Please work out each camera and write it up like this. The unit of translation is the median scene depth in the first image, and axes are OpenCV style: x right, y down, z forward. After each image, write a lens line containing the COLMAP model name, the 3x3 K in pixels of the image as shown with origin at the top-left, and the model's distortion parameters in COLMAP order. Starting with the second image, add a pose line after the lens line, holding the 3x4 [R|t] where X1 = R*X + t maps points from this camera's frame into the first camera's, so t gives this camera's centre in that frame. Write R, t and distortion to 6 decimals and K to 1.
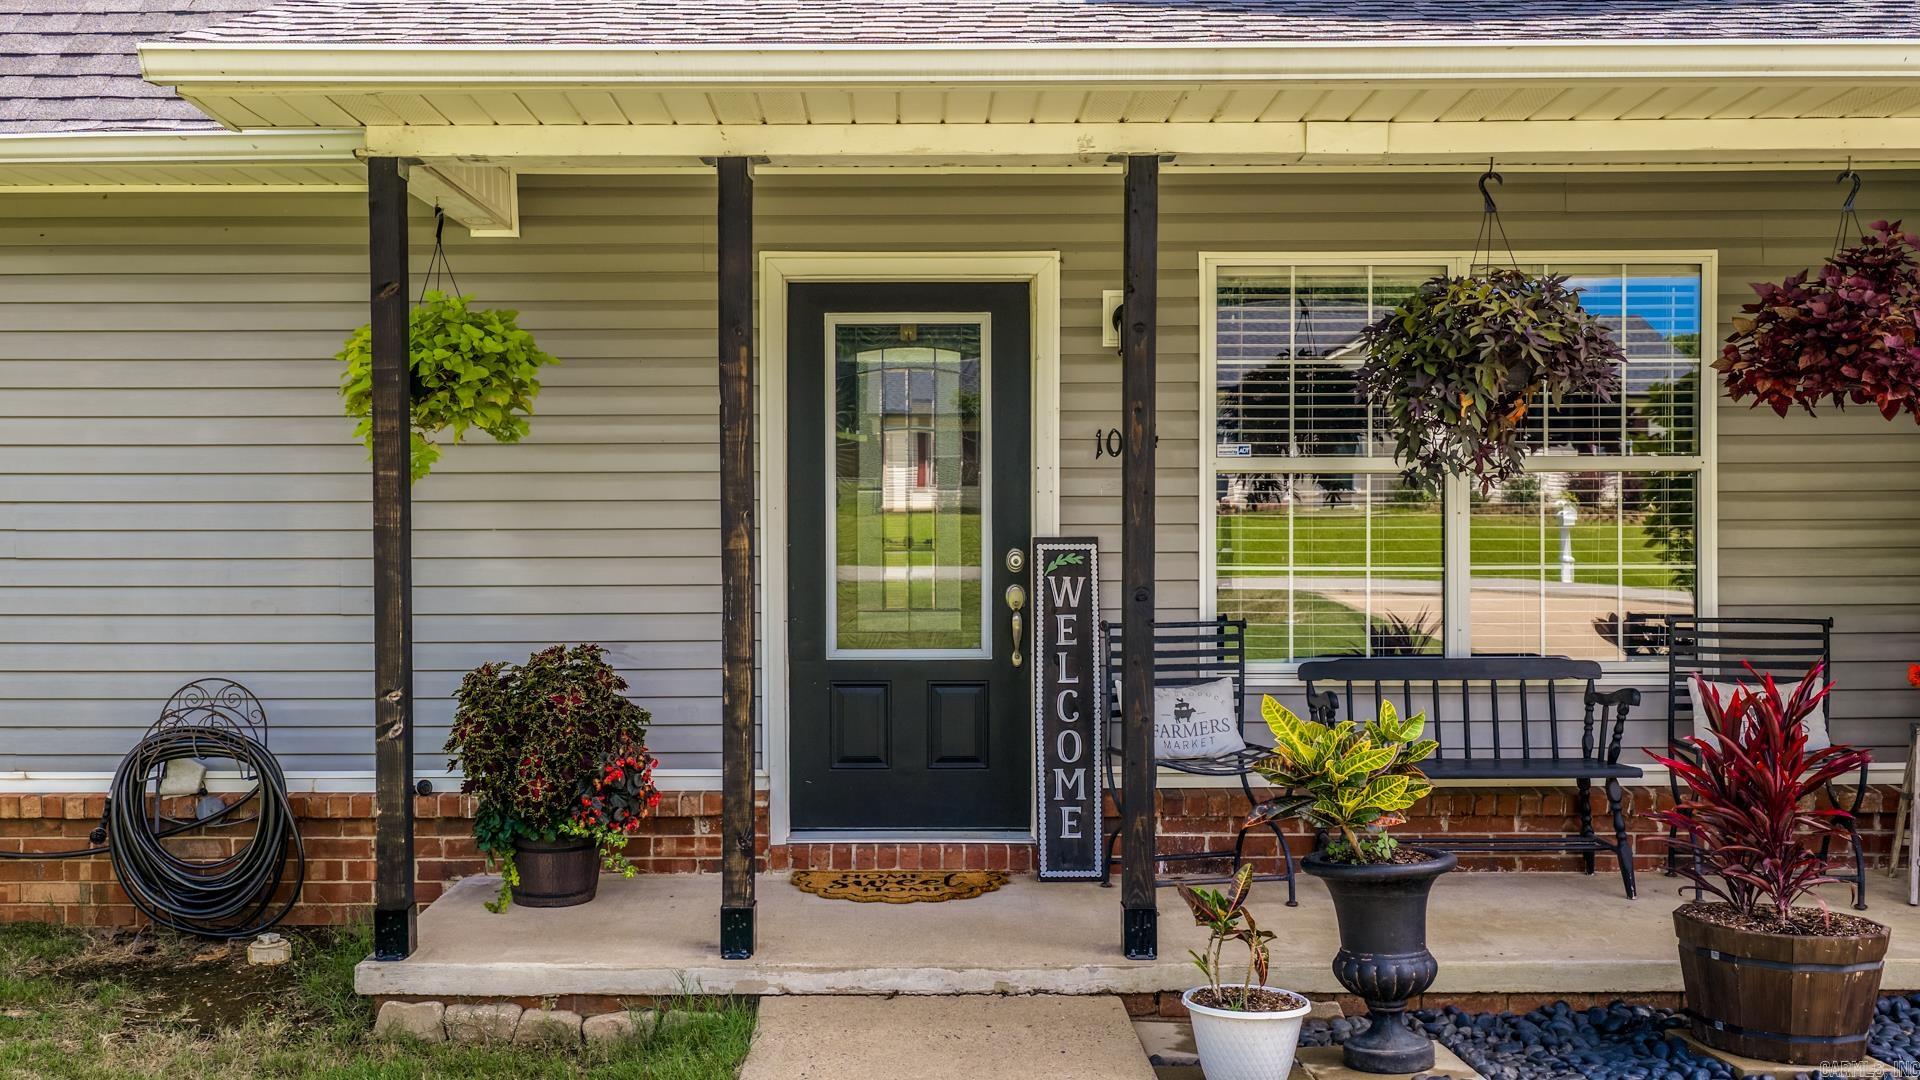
lens RADIAL K [[1686.6, 0, 960.0], [0, 1686.6, 540.0], [0, 0, 1]] dist [0.015552, -0.009906]
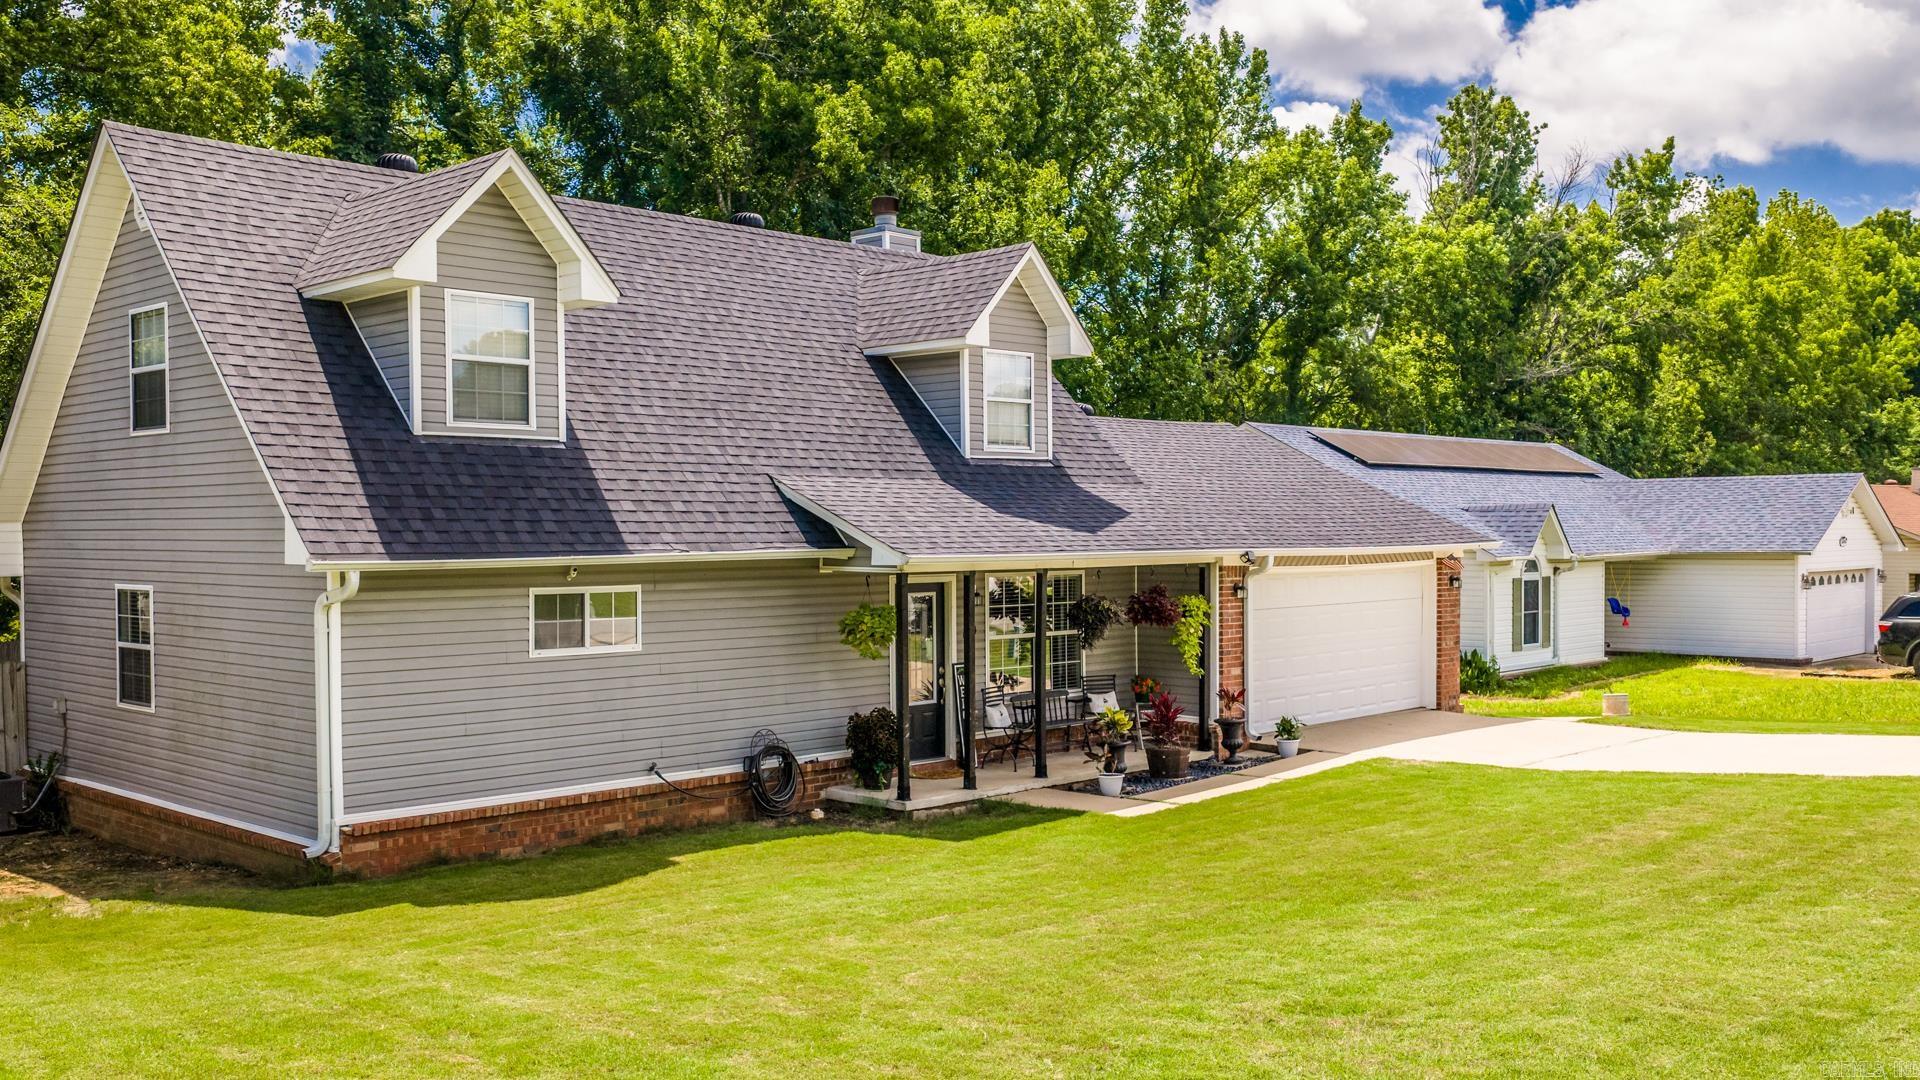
lens RADIAL K [[1686.6, 0, 960.0], [0, 1686.6, 540.0], [0, 0, 1]] dist [0.015552, -0.009906]
pose [[0.702983, -0.006243, 0.711180, -2.254503], [0.000178, 0.999963, 0.008602, -0.267222], [-0.711207, -0.005921, 0.702958, -1.271184]]
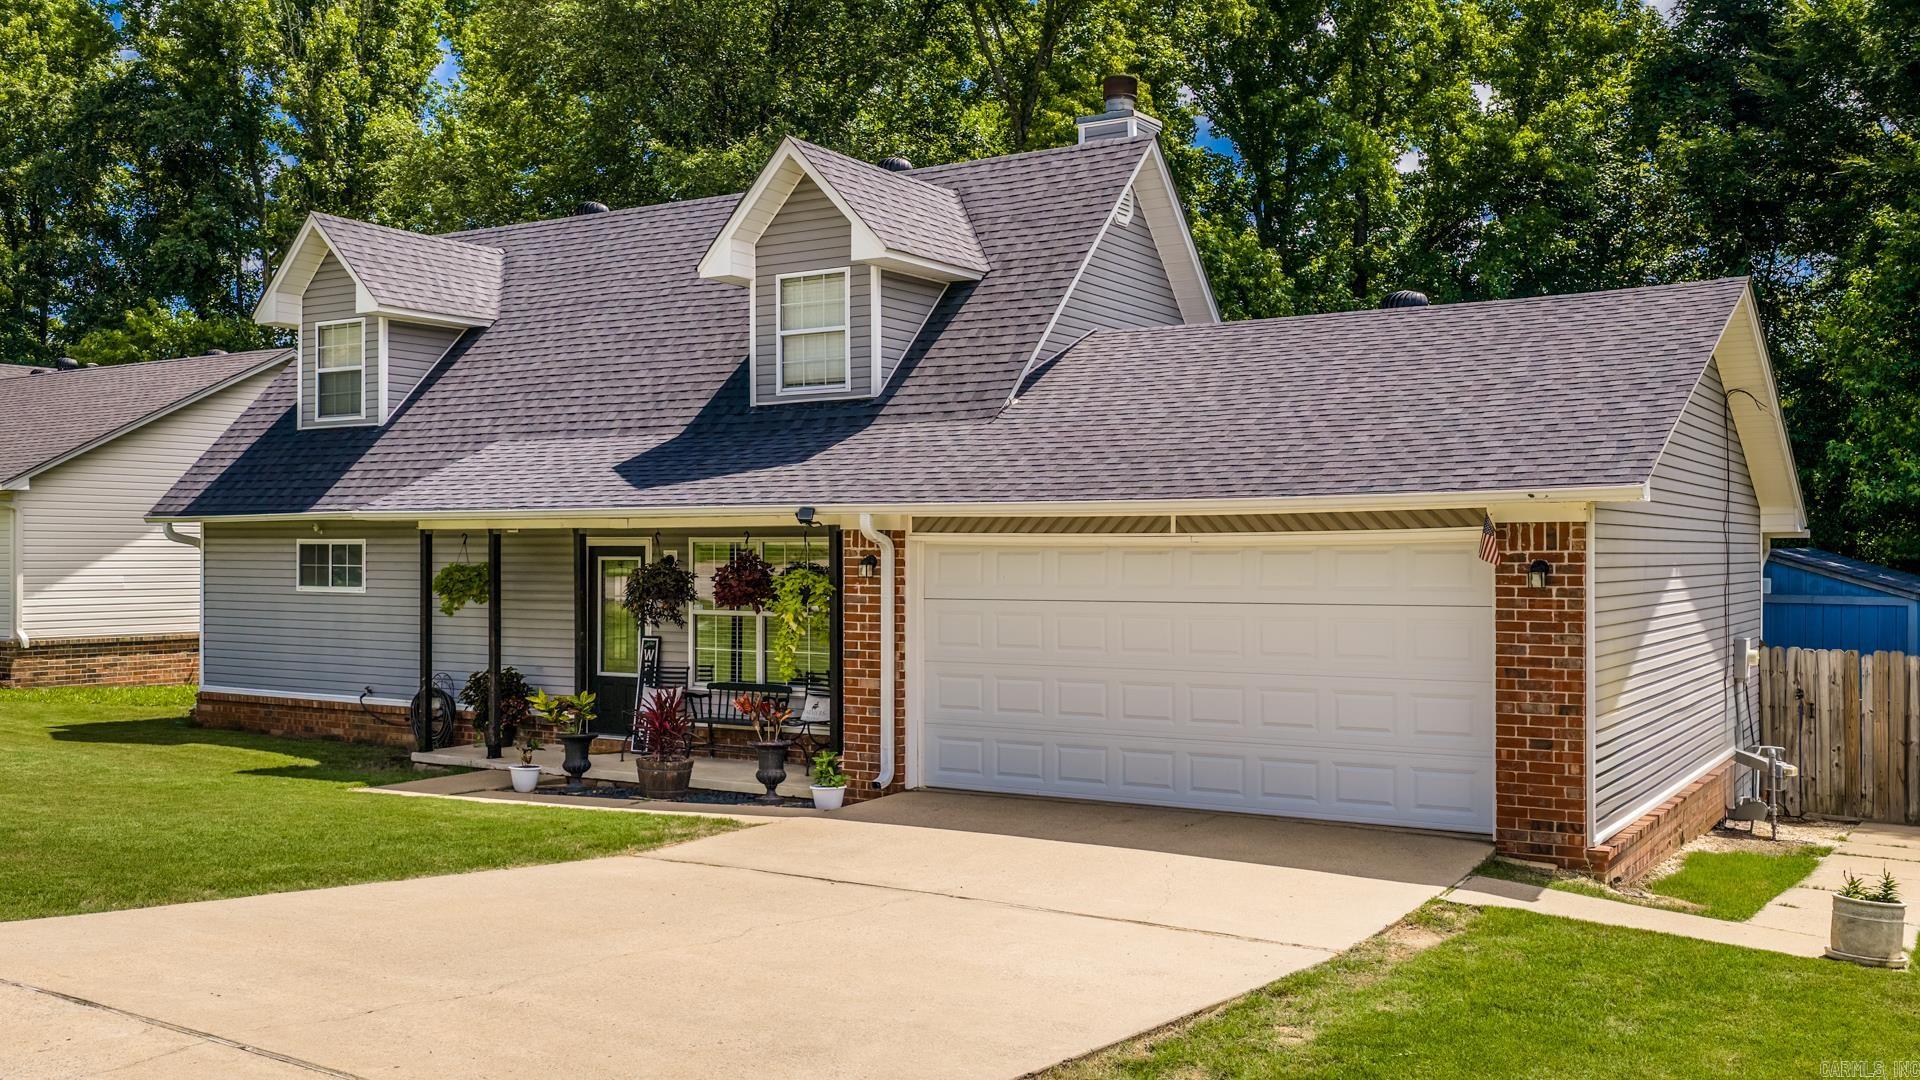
lens RADIAL K [[1707.3, 0, 1020.5], [0, 1707.3, 533.2], [0, 0, 1]] dist [0.039002, -0.082449]
pose [[0.846577, -0.003376, -0.532256, 2.196990], [-0.002000, 0.999953, -0.009522, -0.153469], [0.532263, 0.009126, 0.846530, -1.163115]]
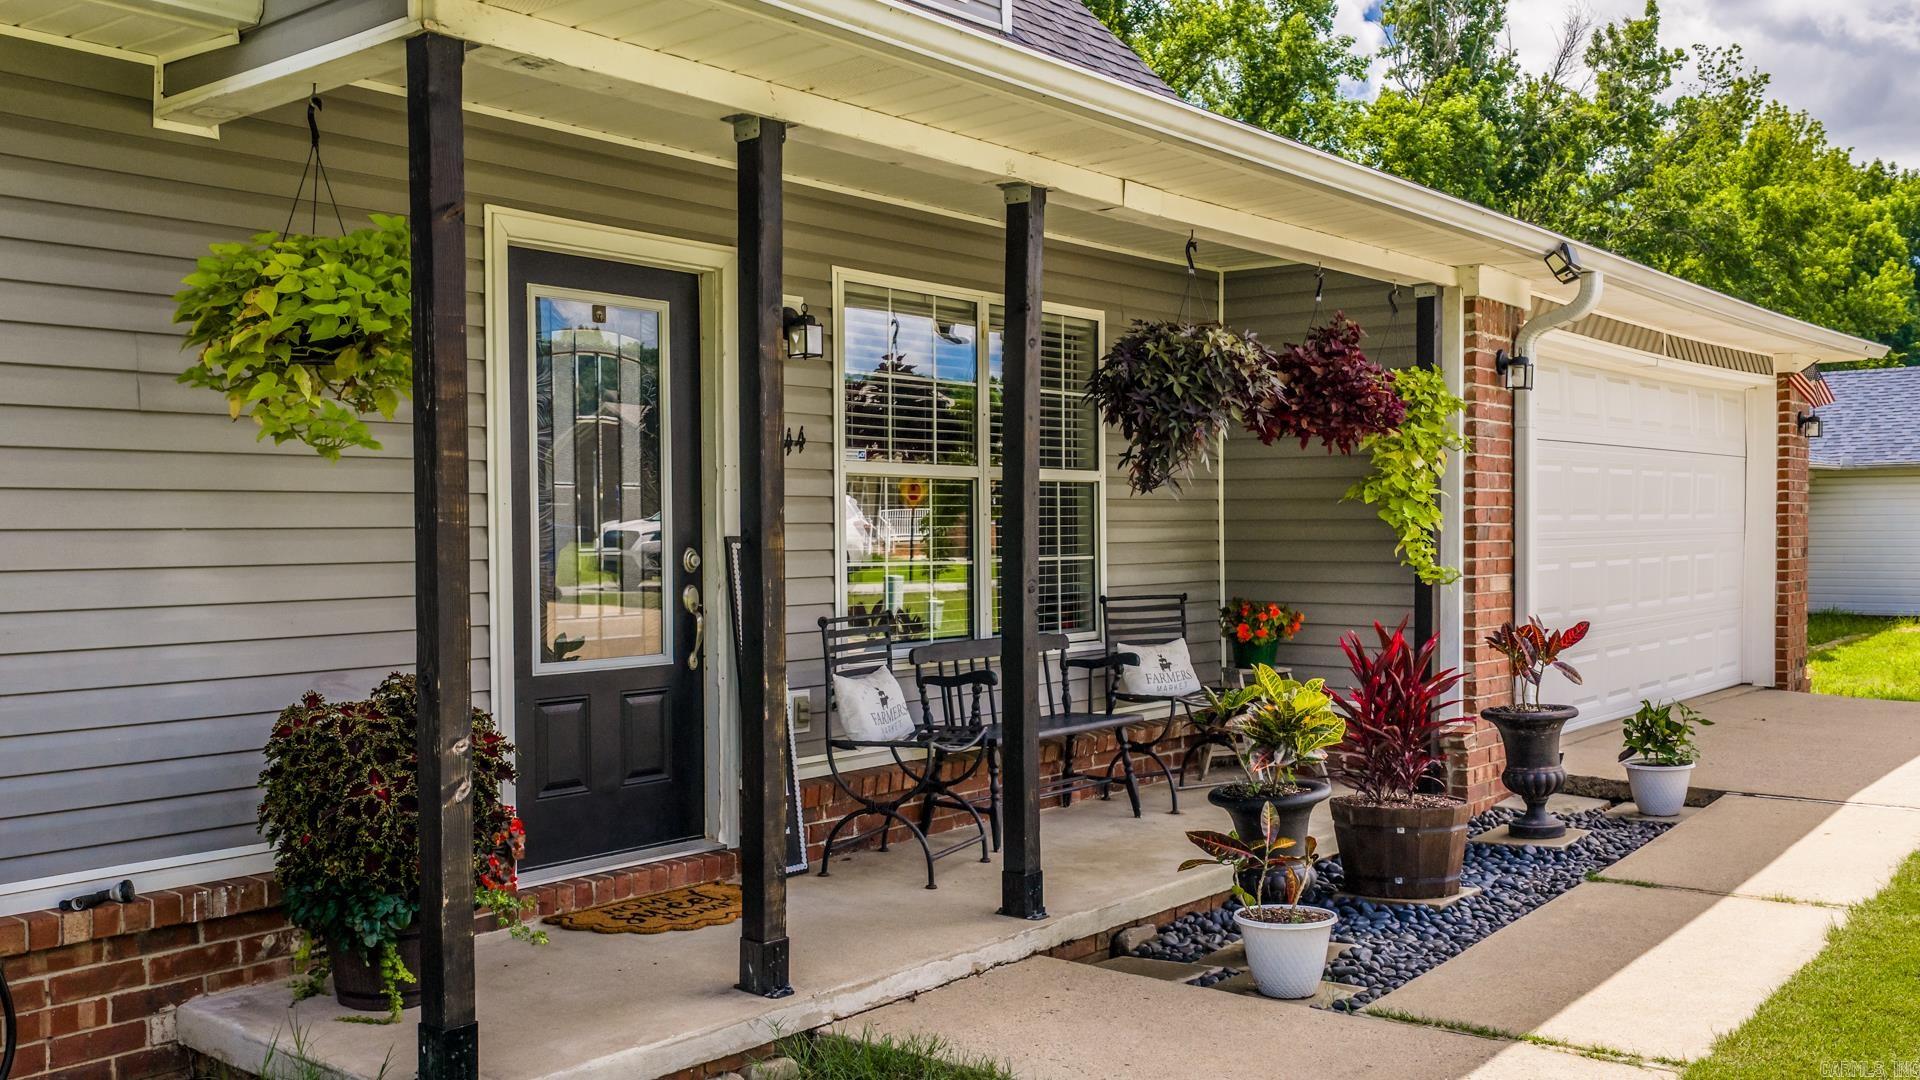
lens RADIAL K [[1656.6, 0, 911.8], [0, 1656.6, 547.6], [0, 0, 1]] dist [0.011788, -0.013944]
pose [[0.662987, -0.009555, 0.748570, -0.617562], [0.007567, 0.999953, 0.006062, -0.000218], [-0.748592, 0.001645, 0.663029, 0.285284]]
